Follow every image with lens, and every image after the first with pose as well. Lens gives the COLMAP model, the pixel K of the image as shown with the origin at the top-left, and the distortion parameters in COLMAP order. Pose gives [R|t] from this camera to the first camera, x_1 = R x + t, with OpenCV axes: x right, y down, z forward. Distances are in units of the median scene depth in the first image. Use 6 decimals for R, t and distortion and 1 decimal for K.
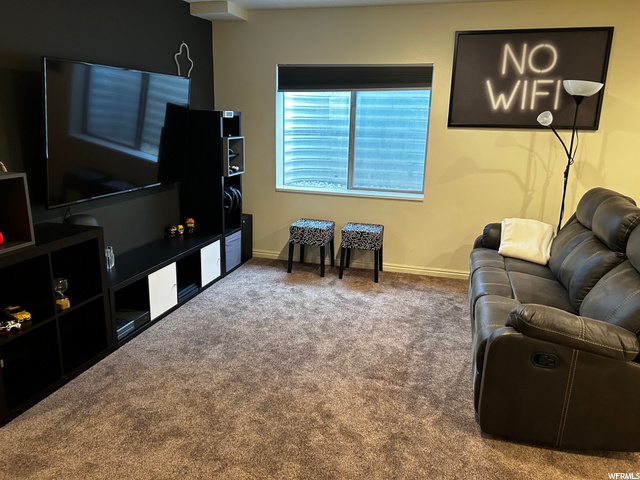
lens RADIAL K [[481.4, 0, 322.0], [0, 481.4, 237.2], [0, 0, 1]] dist [0.031143, -0.024216]
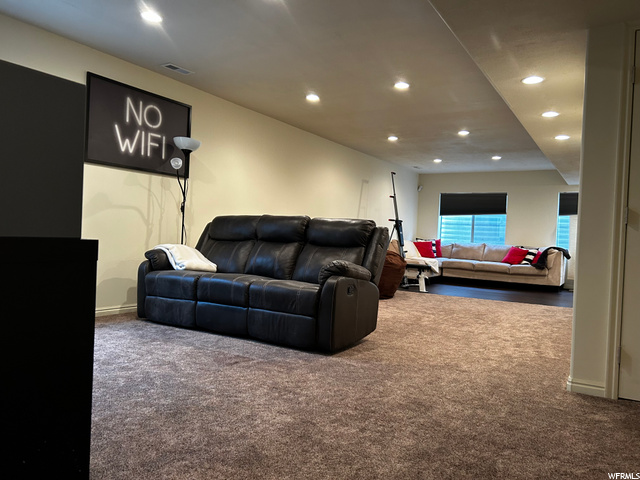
lens RADIAL K [[481.4, 0, 323.5], [0, 481.4, 238.7], [0, 0, 1]] dist [0.031143, -0.024216]
pose [[0.291386, -0.019011, 0.956417, -0.588065], [0.194747, 0.980044, -0.039852, 0.066556], [-0.936572, 0.197872, 0.289273, 0.298425]]
